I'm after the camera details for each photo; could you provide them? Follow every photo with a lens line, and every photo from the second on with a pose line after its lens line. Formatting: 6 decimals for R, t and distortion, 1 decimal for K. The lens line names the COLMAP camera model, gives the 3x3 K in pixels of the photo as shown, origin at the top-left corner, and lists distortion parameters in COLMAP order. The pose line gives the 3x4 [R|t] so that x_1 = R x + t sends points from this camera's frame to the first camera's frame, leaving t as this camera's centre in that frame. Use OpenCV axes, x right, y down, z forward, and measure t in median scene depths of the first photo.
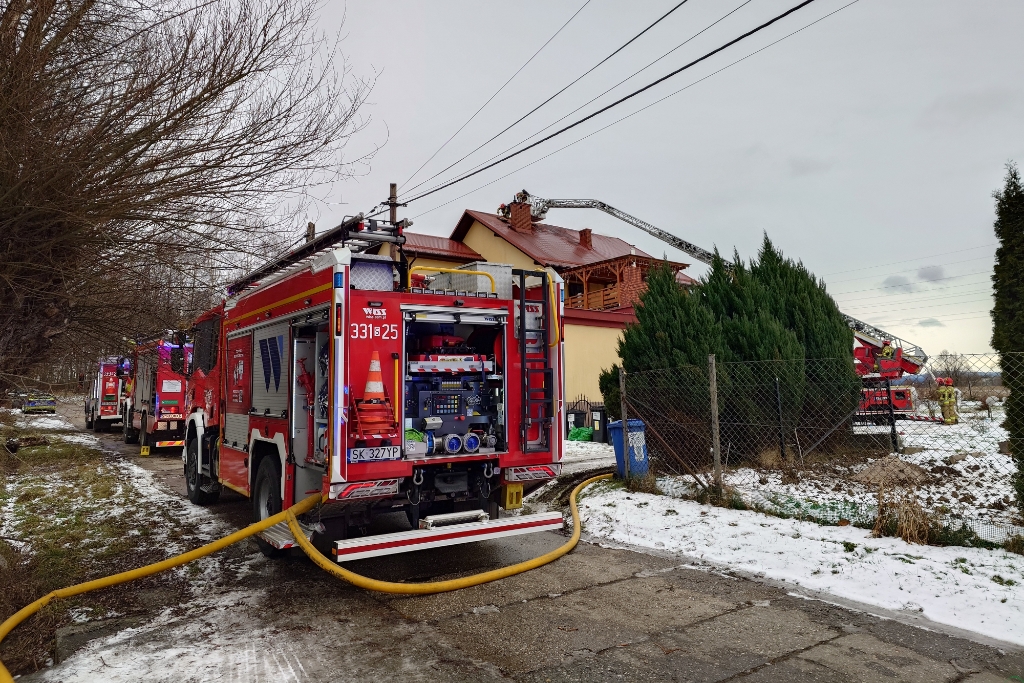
lens RADIAL K [[707.8, 0, 512.2], [0, 707.8, 264.3], [0, 0, 1]] dist [0.005451, -0.001443]
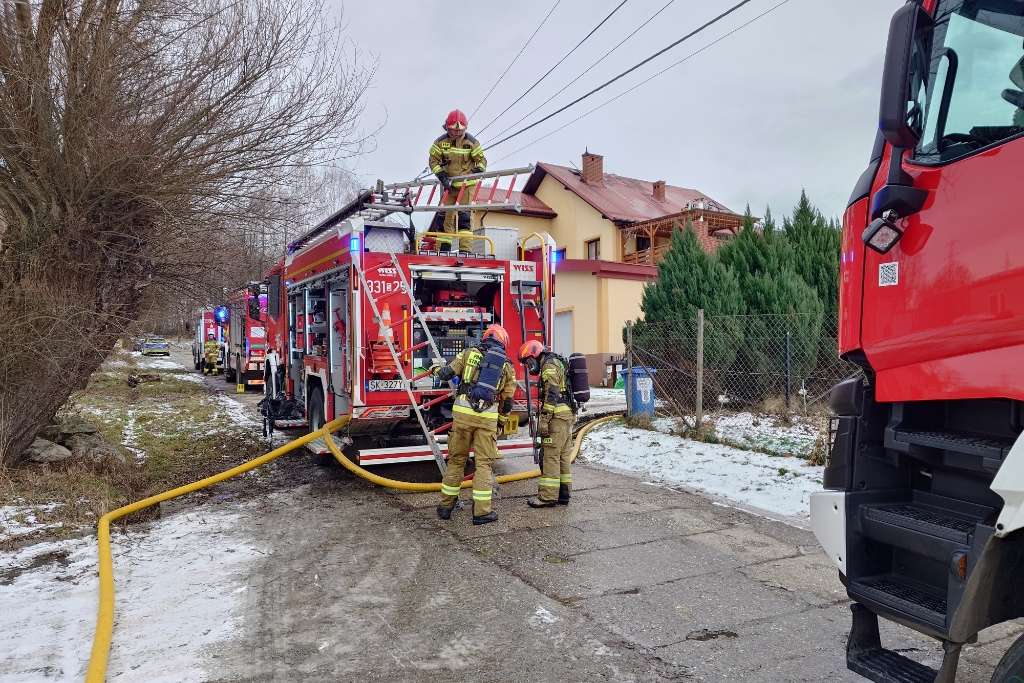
lens RADIAL K [[720.3, 0, 512.0], [0, 720.3, 341.5], [0, 0, 1]] dist [0.007562, 0.000383]
pose [[0.992110, 0.017544, -0.124140, 0.152045], [0.004179, 0.984983, 0.172603, -0.022339], [0.125304, -0.171760, 0.977137, -0.170501]]
